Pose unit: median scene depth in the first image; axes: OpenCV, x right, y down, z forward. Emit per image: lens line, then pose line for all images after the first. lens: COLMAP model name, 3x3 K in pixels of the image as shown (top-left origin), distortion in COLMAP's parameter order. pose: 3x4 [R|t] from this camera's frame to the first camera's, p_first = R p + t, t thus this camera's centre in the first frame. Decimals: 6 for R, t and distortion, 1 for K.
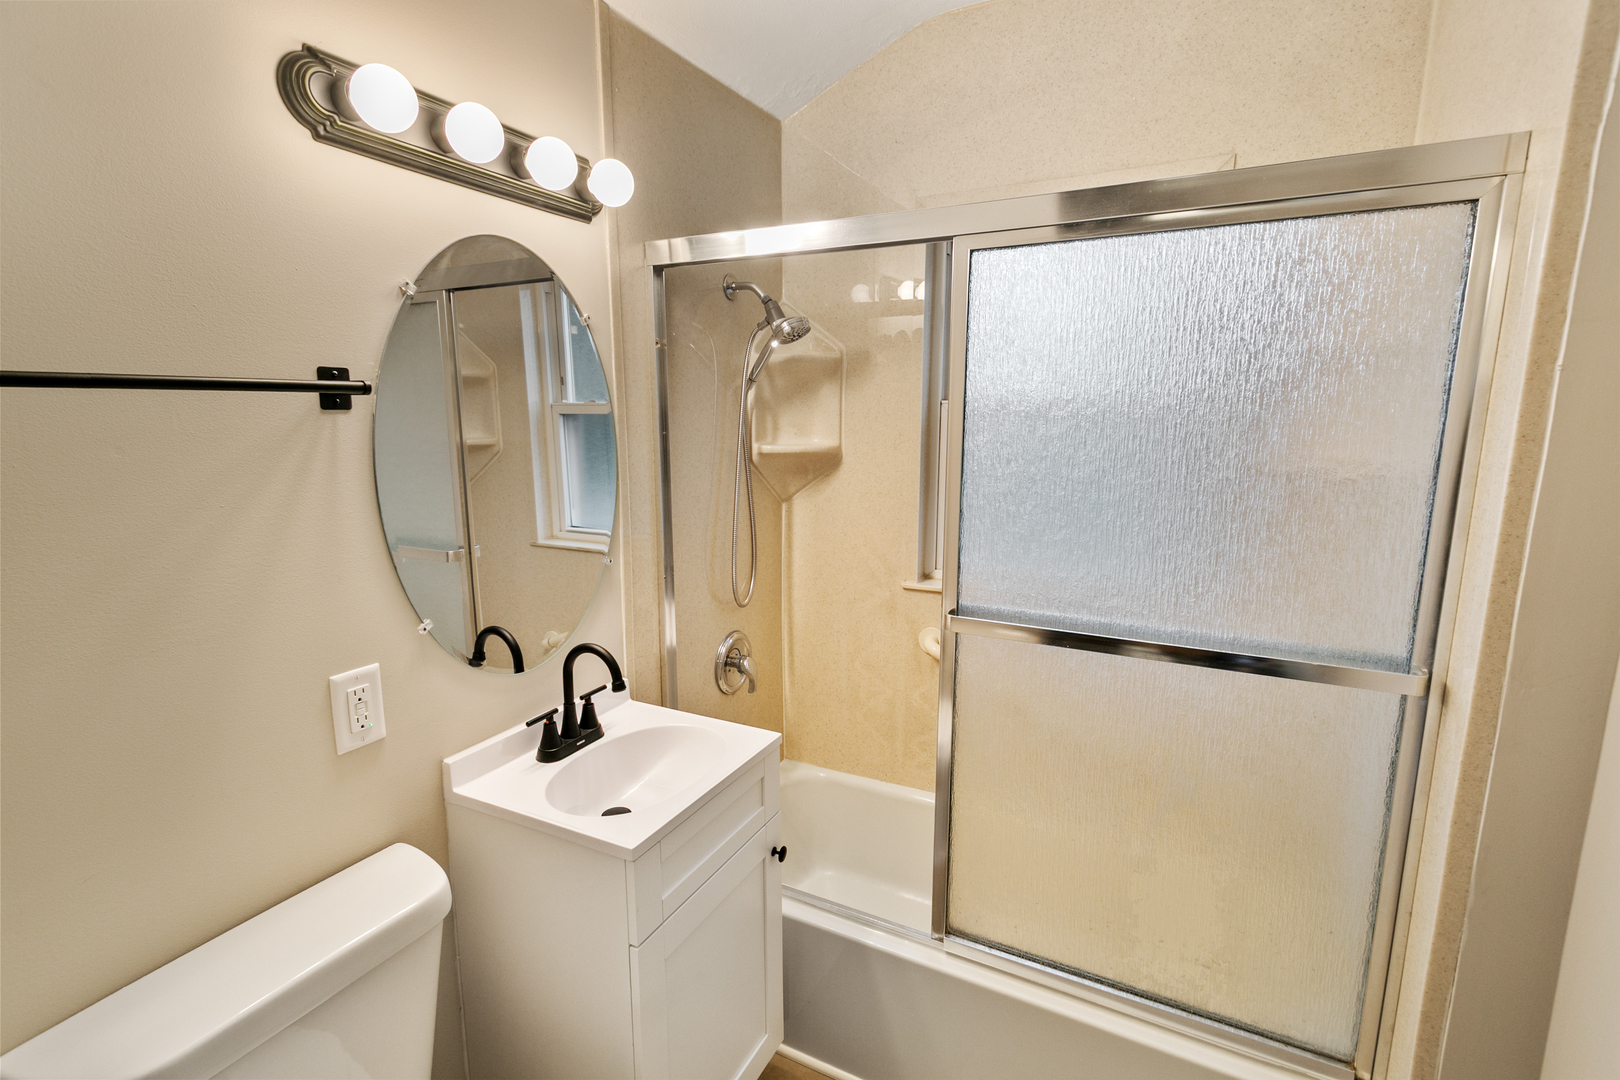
lens RADIAL K [[765.8, 0, 810.8], [0, 765.8, 540.6], [0, 0, 1]] dist [0.016454, -0.003477]
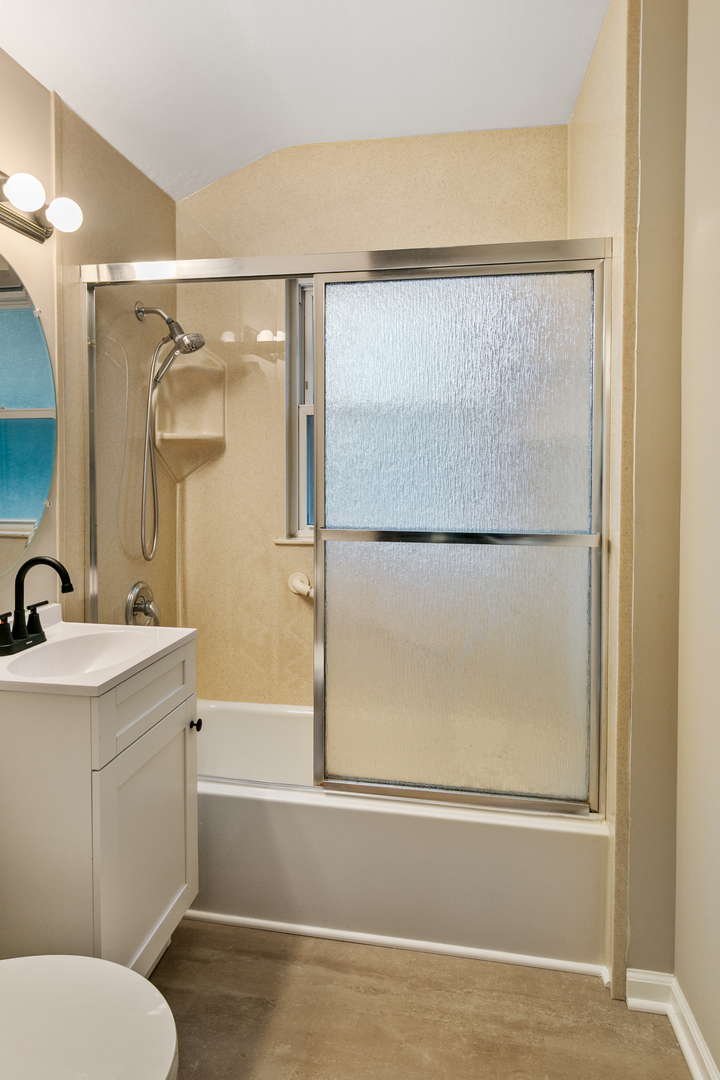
lens RADIAL K [[715.2, 0, 357.2], [0, 715.2, 537.4], [0, 0, 1]] dist [0.012834, -0.004318]
pose [[0.952094, -0.009929, 0.305644, -0.150706], [0.054283, 0.989088, -0.136963, 0.282727], [-0.300949, 0.146993, 0.942243, -0.252997]]
